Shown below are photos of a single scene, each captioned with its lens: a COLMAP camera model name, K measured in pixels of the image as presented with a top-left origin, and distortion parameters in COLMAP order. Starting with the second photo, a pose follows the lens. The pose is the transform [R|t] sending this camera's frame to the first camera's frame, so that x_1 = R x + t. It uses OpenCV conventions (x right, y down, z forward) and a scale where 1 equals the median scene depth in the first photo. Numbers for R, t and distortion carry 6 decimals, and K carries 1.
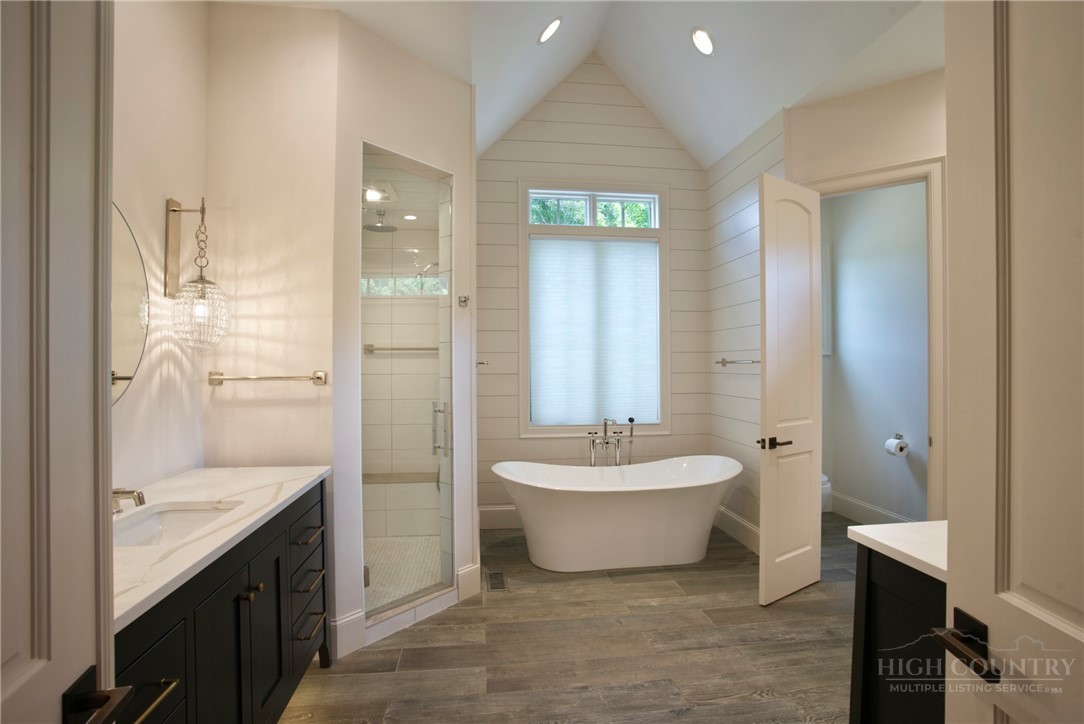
lens RADIAL K [[530.2, 0, 545.5], [0, 530.2, 362.0], [0, 0, 1]] dist [-0.079108, 0.036991]
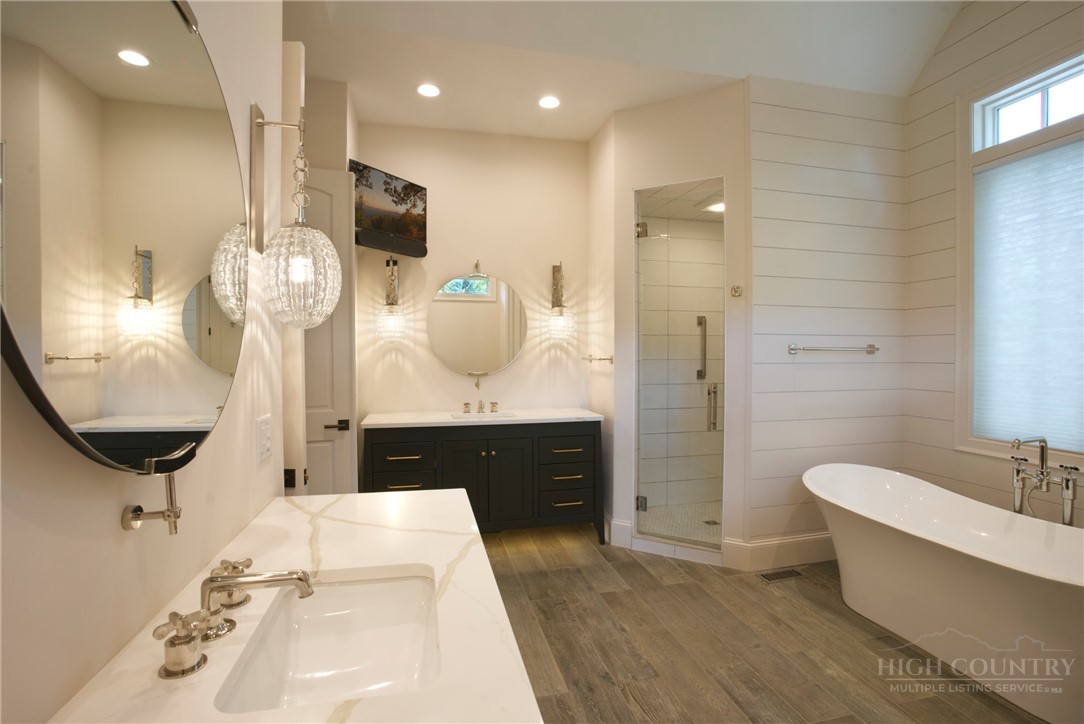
lens RADIAL K [[530.2, 0, 545.5], [0, 530.2, 362.0], [0, 0, 1]] dist [-0.079108, 0.036991]
pose [[0.100418, 0.020164, -0.994741, 1.031857], [0.004183, 0.999777, 0.020688, 0.005323], [0.994937, -0.006238, 0.100312, 0.612082]]
